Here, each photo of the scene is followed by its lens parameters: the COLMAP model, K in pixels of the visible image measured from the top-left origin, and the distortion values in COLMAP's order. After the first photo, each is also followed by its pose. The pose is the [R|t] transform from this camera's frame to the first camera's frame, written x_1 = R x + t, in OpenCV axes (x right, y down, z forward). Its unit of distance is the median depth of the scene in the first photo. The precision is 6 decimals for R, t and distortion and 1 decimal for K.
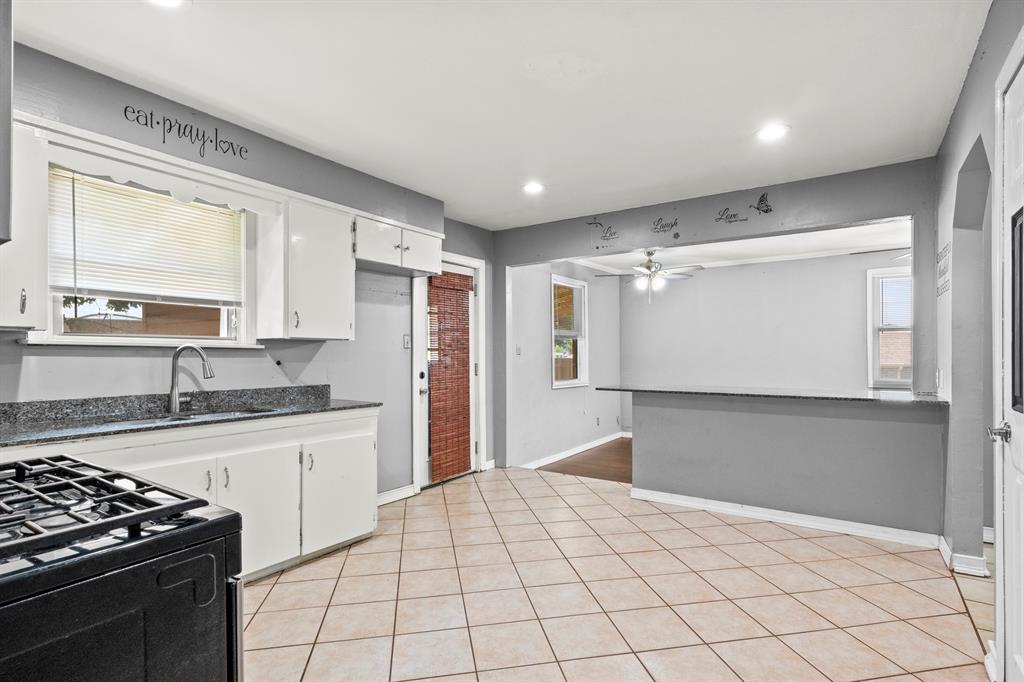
lens RADIAL K [[519.6, 0, 497.4], [0, 519.6, 356.9], [0, 0, 1]] dist [0.001687, -0.003998]
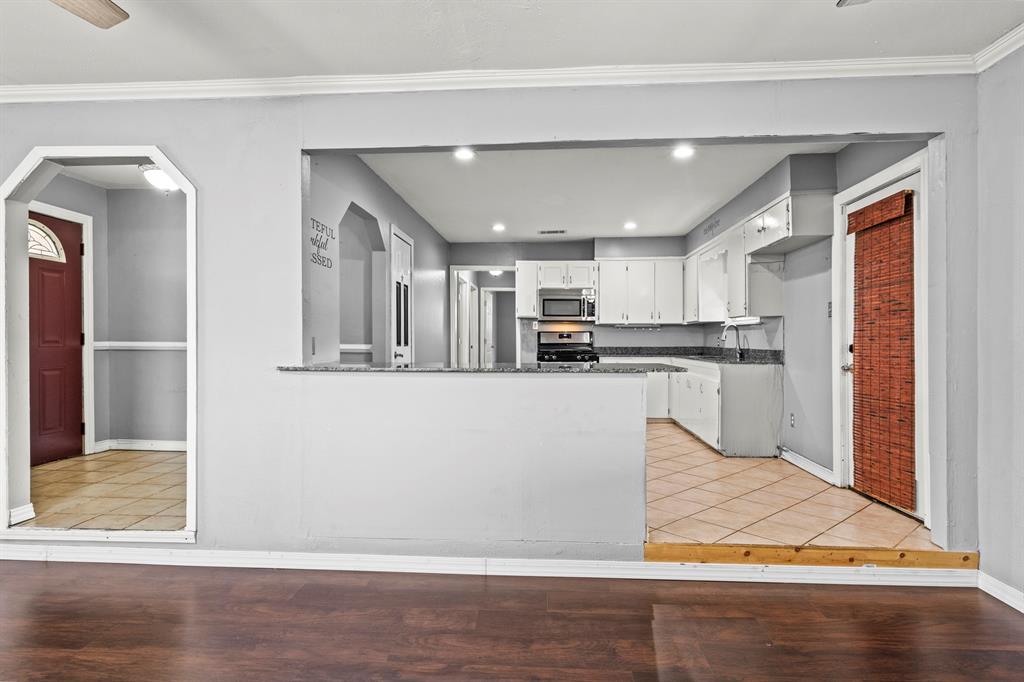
lens RADIAL K [[519.6, 0, 515.8], [0, 519.6, 345.6], [0, 0, 1]] dist [0.001687, -0.003998]
pose [[-0.841581, 0.006864, -0.540087, 0.865445], [-0.000820, 0.999902, 0.013984, 0.024224], [0.540130, 0.012212, -0.841493, 1.664987]]
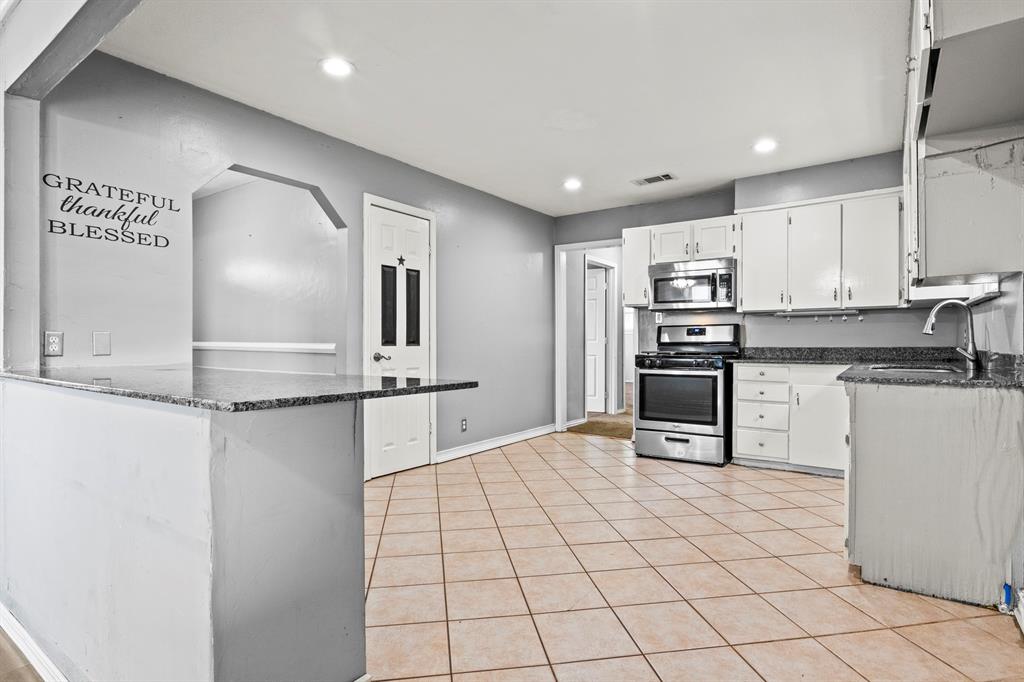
lens RADIAL K [[519.6, 0, 518.6], [0, 519.6, 347.6], [0, 0, 1]] dist [0.001687, -0.003998]
pose [[-0.999837, 0.006424, -0.016886, 0.175684], [0.006172, 0.999870, 0.014899, 0.034077], [0.016979, 0.014792, -0.999746, 1.468142]]
